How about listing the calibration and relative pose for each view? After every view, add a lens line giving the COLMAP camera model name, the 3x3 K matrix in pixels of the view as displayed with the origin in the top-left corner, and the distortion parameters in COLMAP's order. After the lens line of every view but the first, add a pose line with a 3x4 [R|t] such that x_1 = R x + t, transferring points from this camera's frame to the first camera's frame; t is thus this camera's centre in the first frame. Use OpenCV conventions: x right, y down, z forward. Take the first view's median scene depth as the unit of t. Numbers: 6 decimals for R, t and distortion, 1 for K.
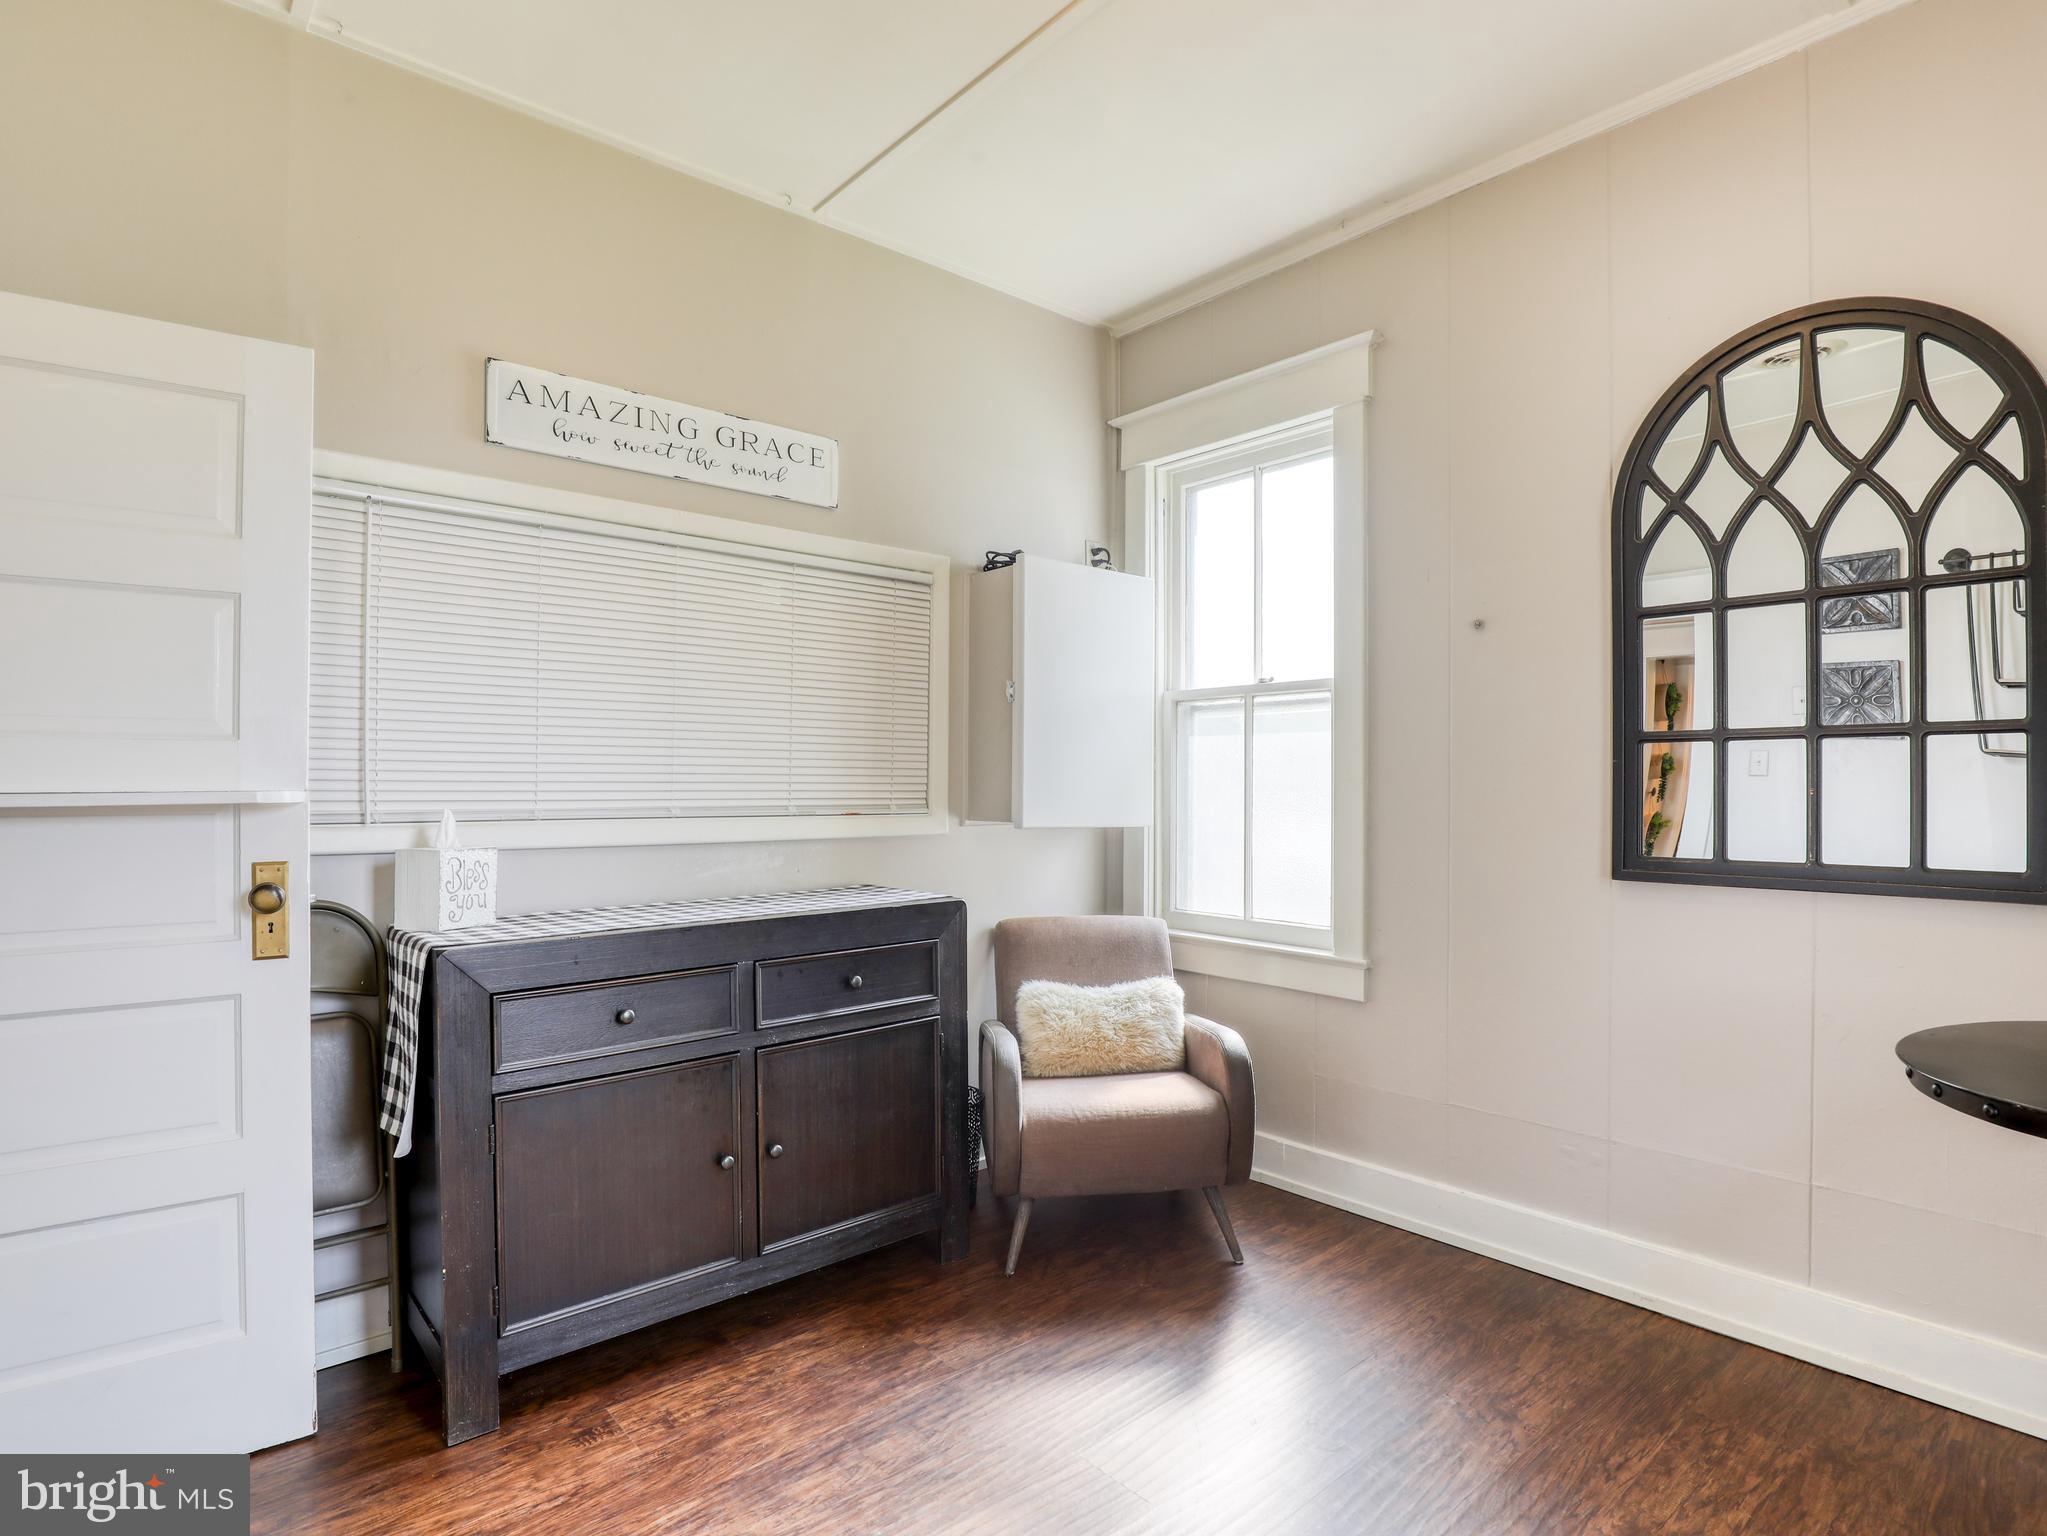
lens RADIAL K [[1057.6, 0, 1023.5], [0, 1057.6, 768.0], [0, 0, 1]] dist [-0.022690, 0.001086]
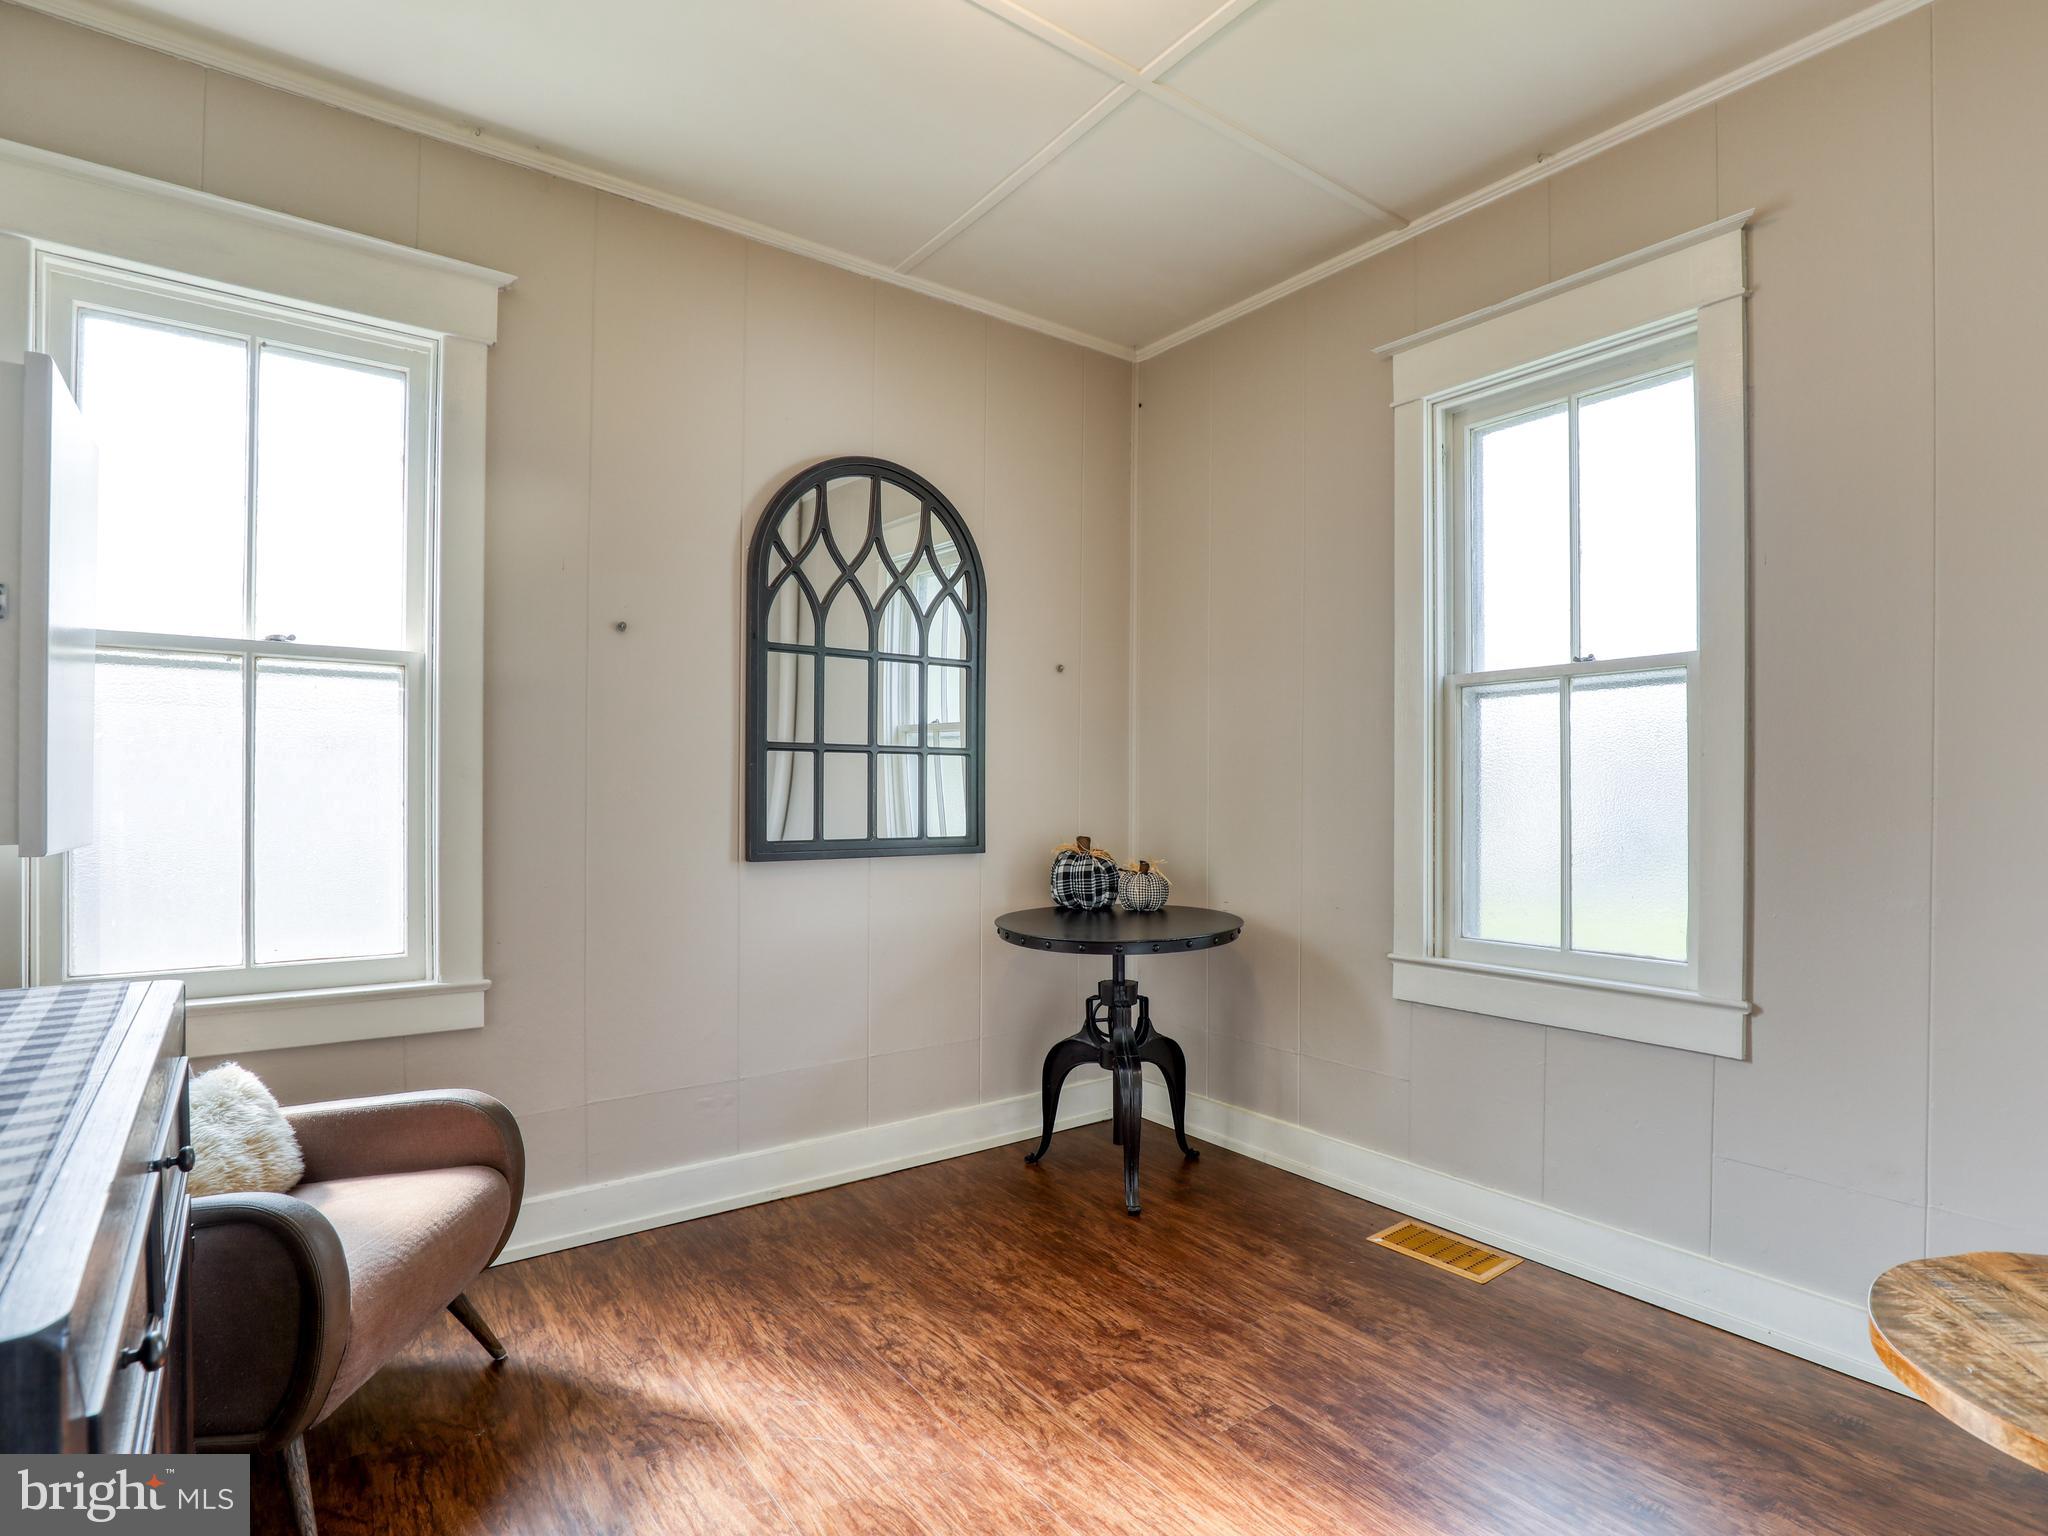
lens RADIAL K [[1060.7, 0, 1030.4], [0, 1060.7, 787.5], [0, 0, 1]] dist [-0.021682, 0.002208]
pose [[0.087305, 0.003222, 0.996176, -0.647921], [-0.020463, 0.999790, -0.001440, 0.015769], [-0.995971, -0.020259, 0.087353, 0.587843]]
